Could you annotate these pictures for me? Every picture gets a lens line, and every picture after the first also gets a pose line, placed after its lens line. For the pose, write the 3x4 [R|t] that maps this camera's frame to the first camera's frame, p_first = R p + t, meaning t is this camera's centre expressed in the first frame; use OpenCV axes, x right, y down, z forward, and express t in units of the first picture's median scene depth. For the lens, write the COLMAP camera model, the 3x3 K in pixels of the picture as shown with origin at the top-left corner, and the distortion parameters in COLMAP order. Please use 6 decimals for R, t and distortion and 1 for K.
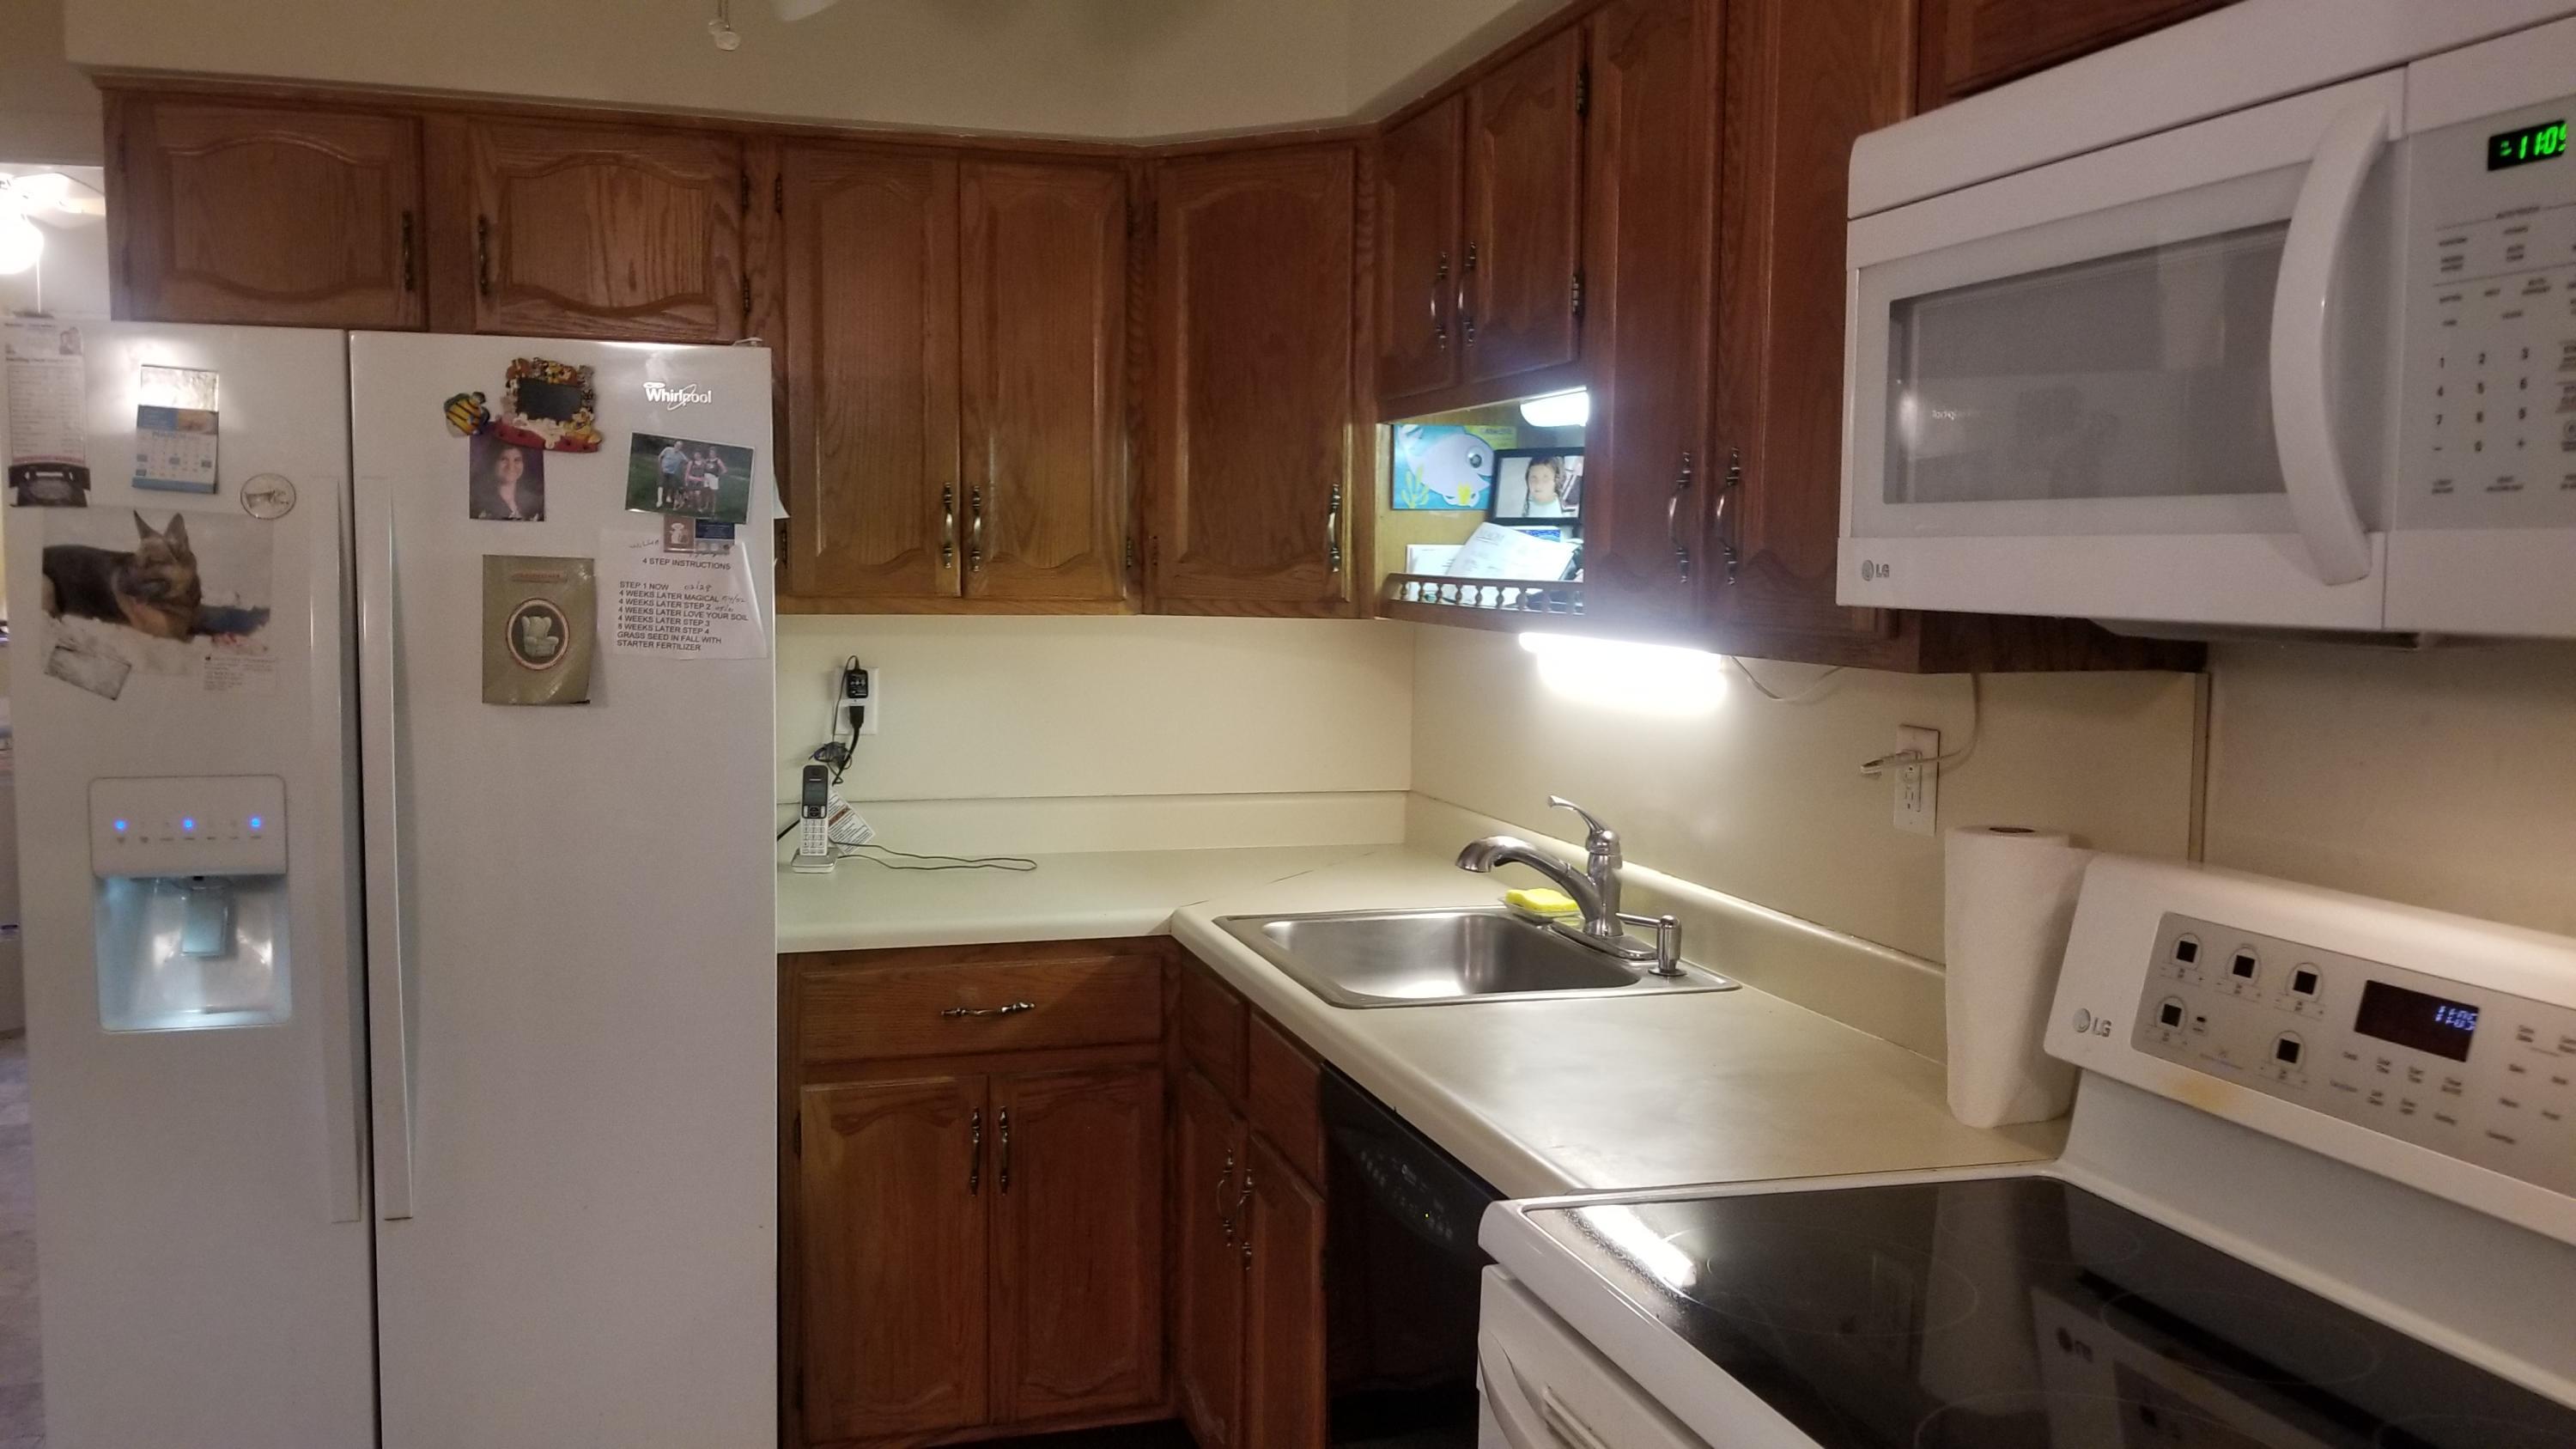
lens RADIAL K [[1995.7, 0, 1262.0], [0, 1995.7, 722.4], [0, 0, 1]] dist [0.079618, -0.135299]
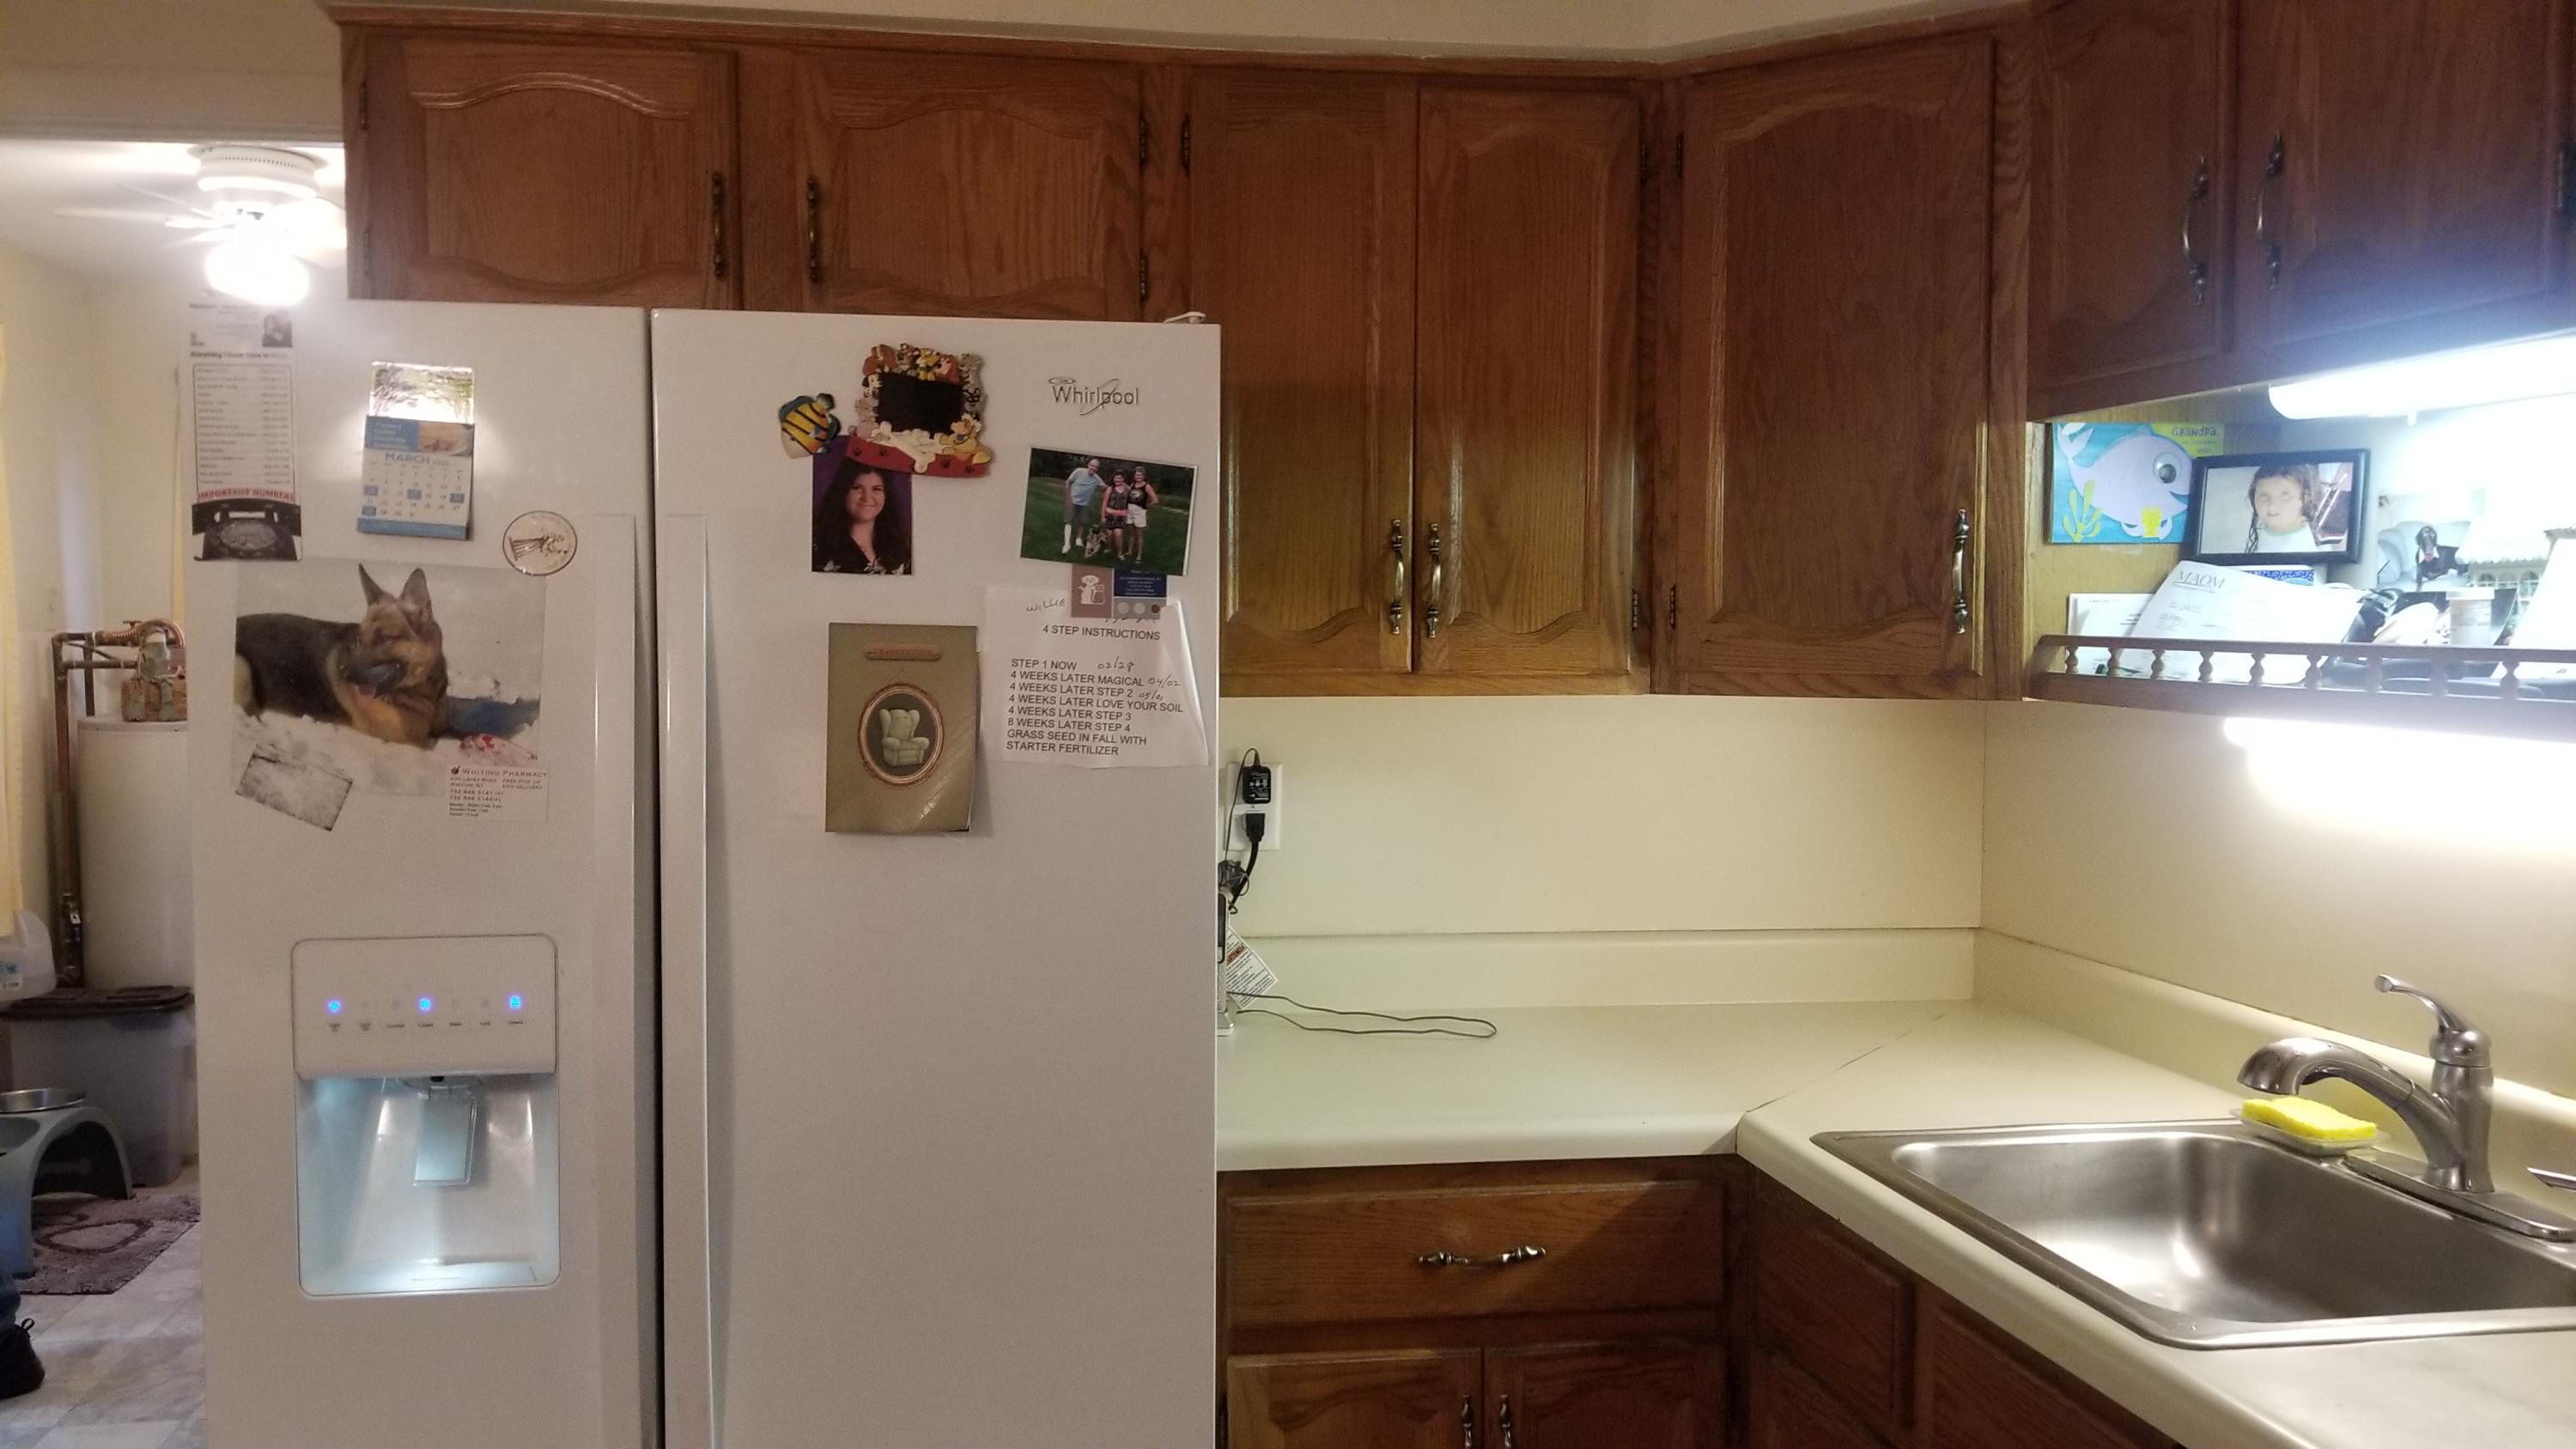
lens RADIAL K [[1986.0, 0, 1218.8], [0, 1986.0, 705.2], [0, 0, 1]] dist [0.114496, -0.185052]
pose [[0.991587, -0.003470, -0.129393, -0.137769], [-0.001664, 0.999216, -0.039549, -0.022968], [0.129429, 0.039432, 0.990804, 0.278805]]
